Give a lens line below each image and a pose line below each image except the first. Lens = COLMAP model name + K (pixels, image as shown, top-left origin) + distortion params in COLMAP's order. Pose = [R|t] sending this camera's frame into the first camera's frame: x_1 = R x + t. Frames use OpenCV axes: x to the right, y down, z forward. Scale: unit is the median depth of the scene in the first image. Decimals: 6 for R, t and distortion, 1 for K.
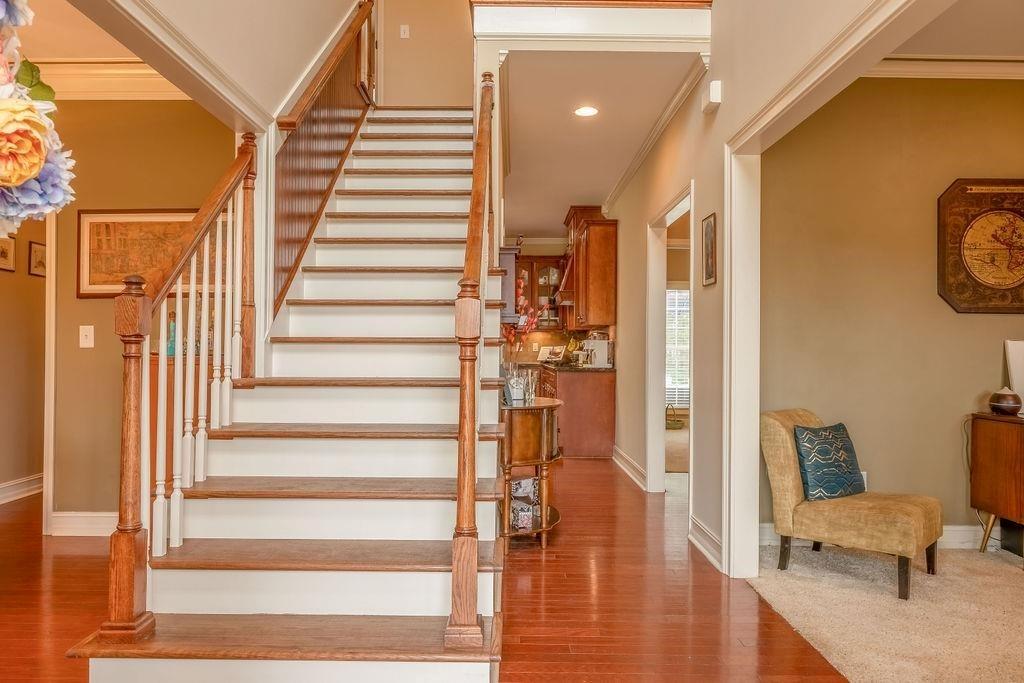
lens RADIAL K [[704.4, 0, 512.0], [0, 704.4, 341.5], [0, 0, 1]] dist [-0.004833, -0.003487]
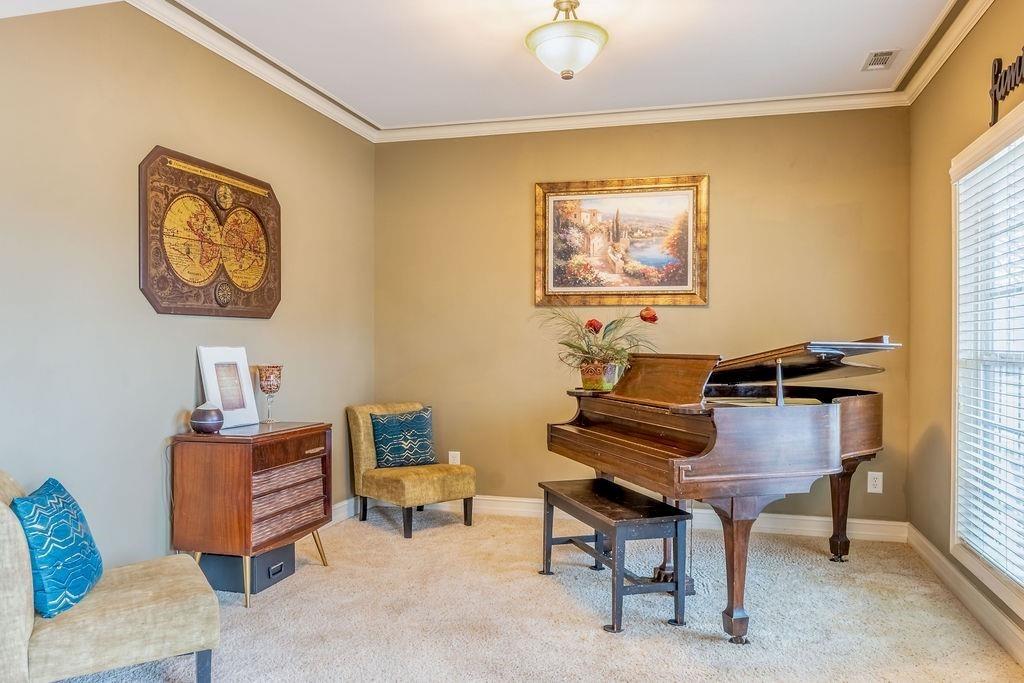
lens RADIAL K [[757.1, 0, 512.0], [0, 757.1, 341.5], [0, 0, 1]] dist [-0.005053, -0.003822]
pose [[0.264838, -0.011095, 0.964229, -0.092061], [-0.009247, 0.999859, 0.014045, -0.024471], [-0.964249, -0.012636, 0.264698, 0.382419]]
